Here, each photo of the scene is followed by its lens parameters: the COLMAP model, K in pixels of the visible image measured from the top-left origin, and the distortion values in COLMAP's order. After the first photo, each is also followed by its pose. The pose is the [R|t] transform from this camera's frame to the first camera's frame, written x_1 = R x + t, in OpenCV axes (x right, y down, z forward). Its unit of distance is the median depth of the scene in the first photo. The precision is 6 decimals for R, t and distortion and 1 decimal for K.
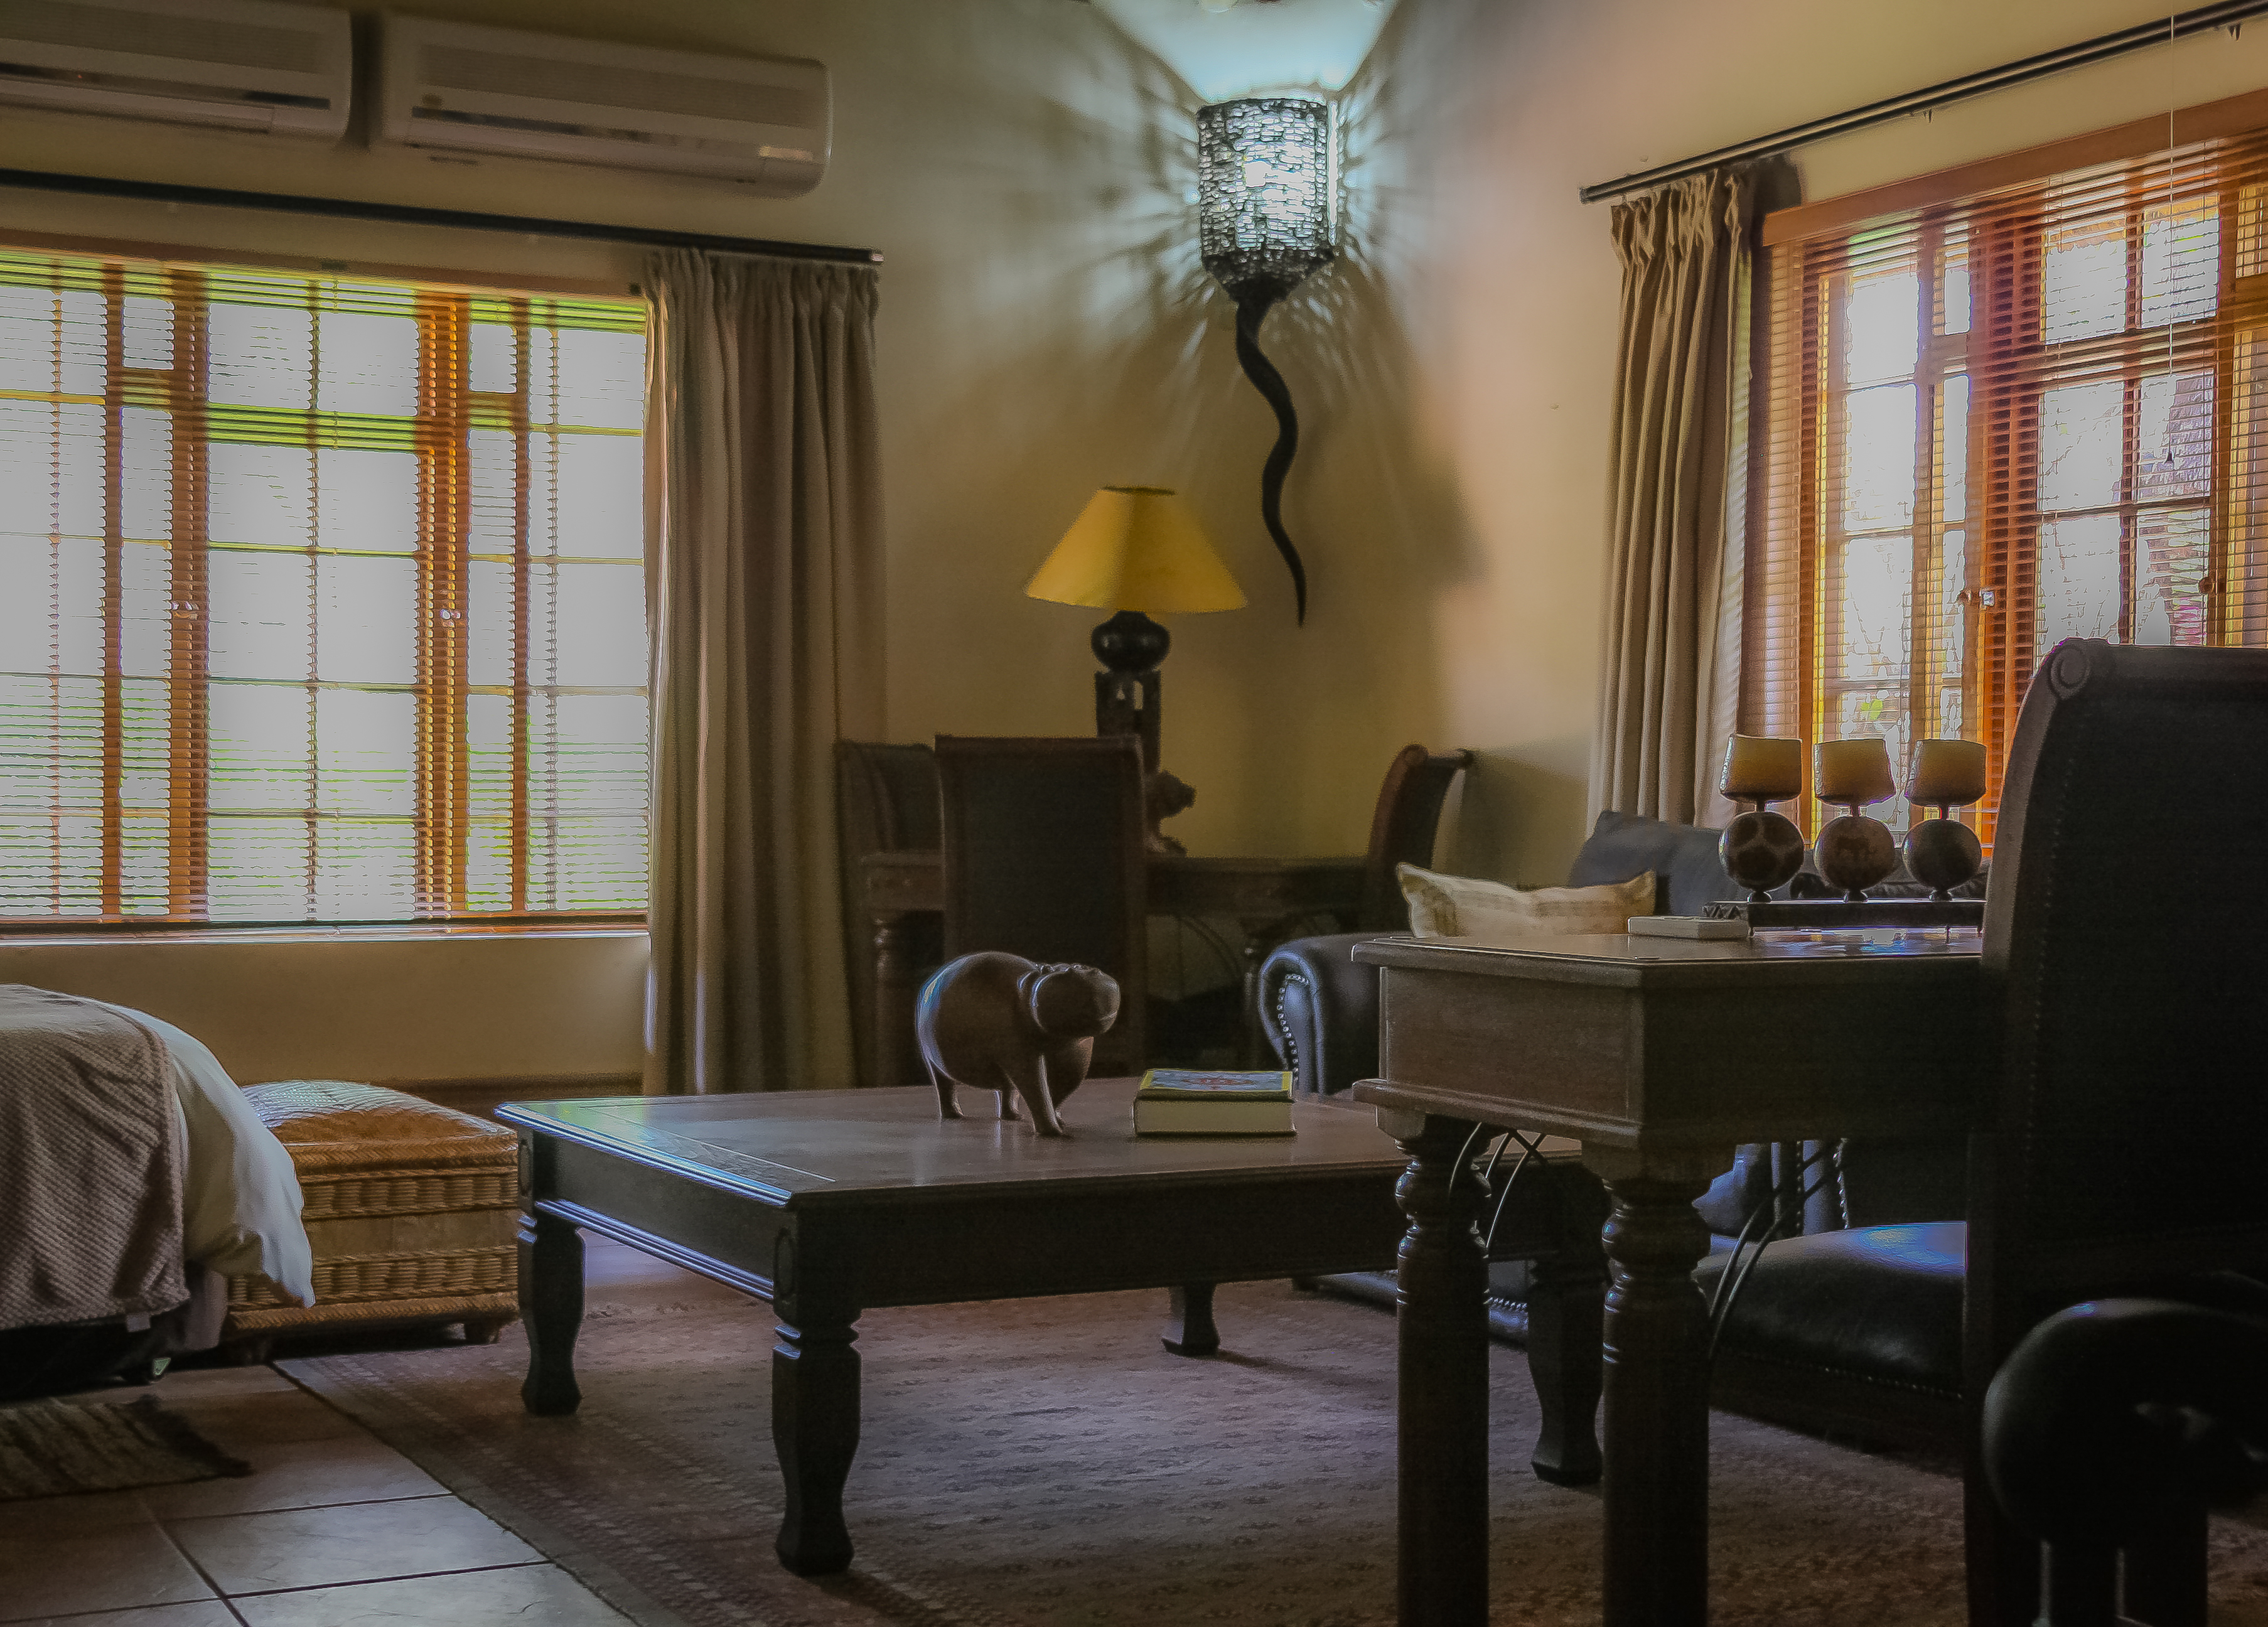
lens RADIAL K [[2904.9, 0, 1134.0], [0, 2904.9, 813.5], [0, 0, 1]] dist [0.106432, -0.032968]
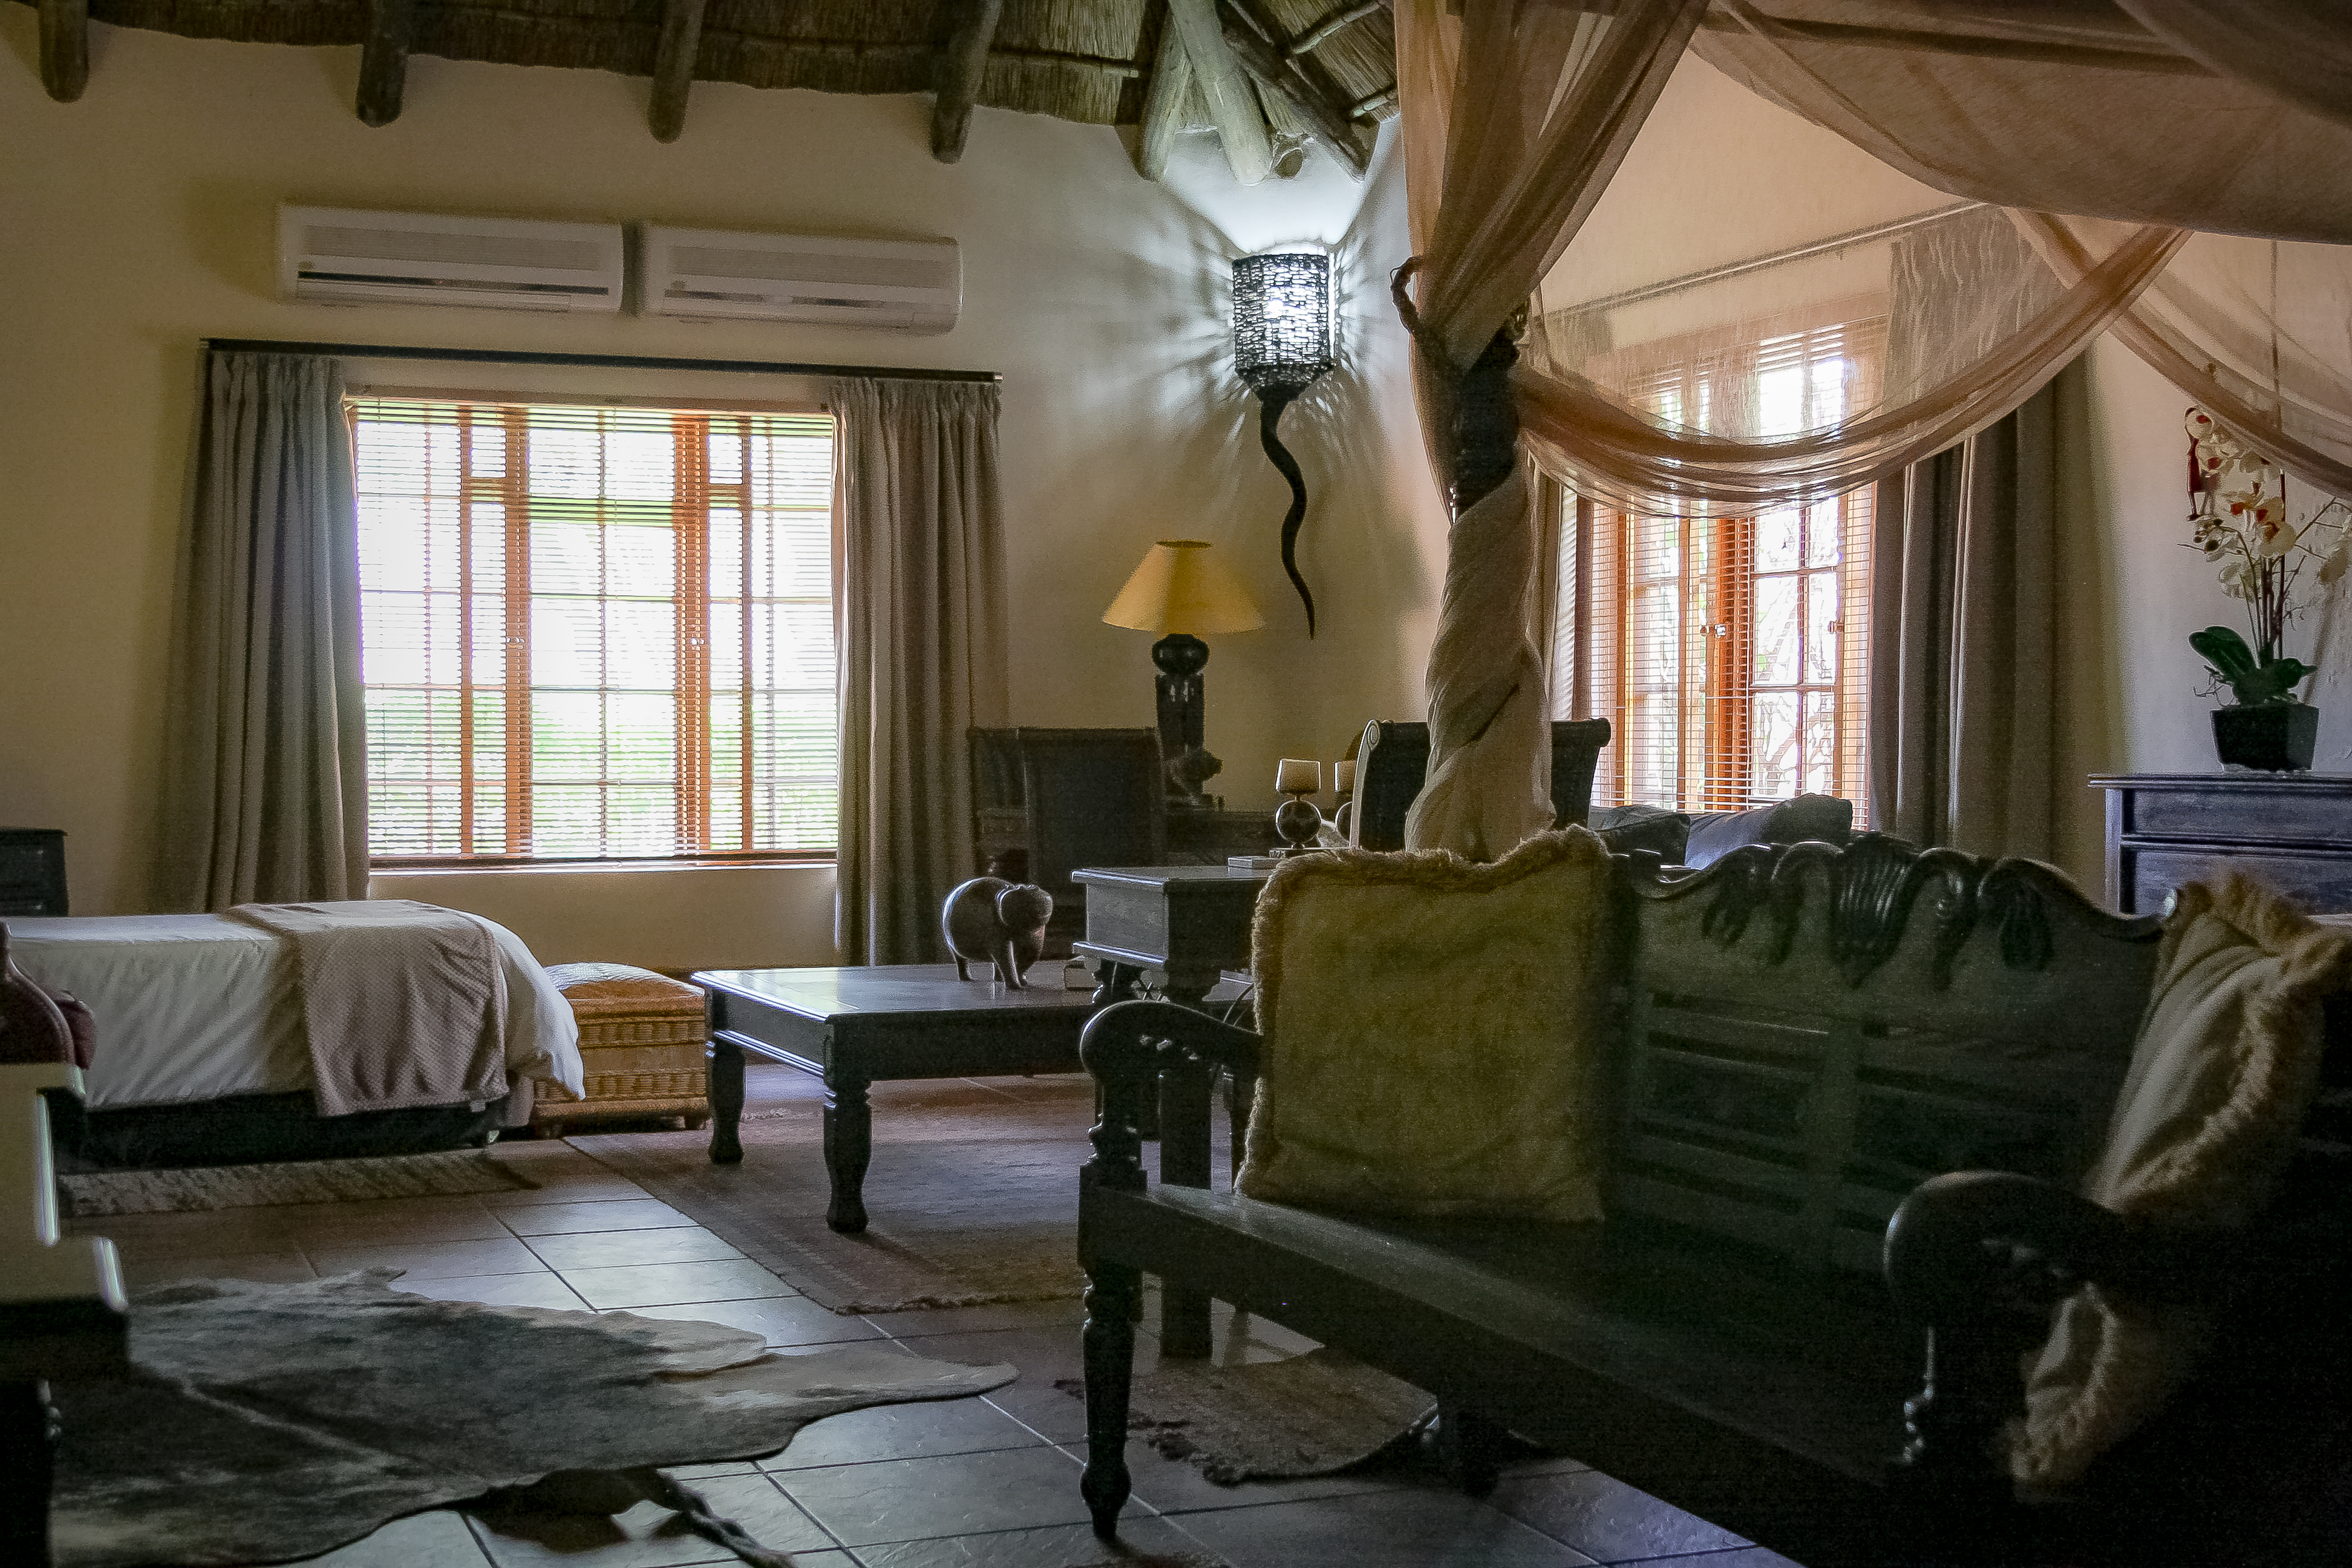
lens RADIAL K [[3102.3, 0, 1171.0], [0, 3102.3, 762.4], [0, 0, 1]] dist [0.279177, 0.018078]
pose [[0.992326, -0.005746, -0.123516, 0.183927], [0.006861, 0.999939, 0.008605, -0.021005], [0.123459, -0.009386, 0.992305, -0.484074]]
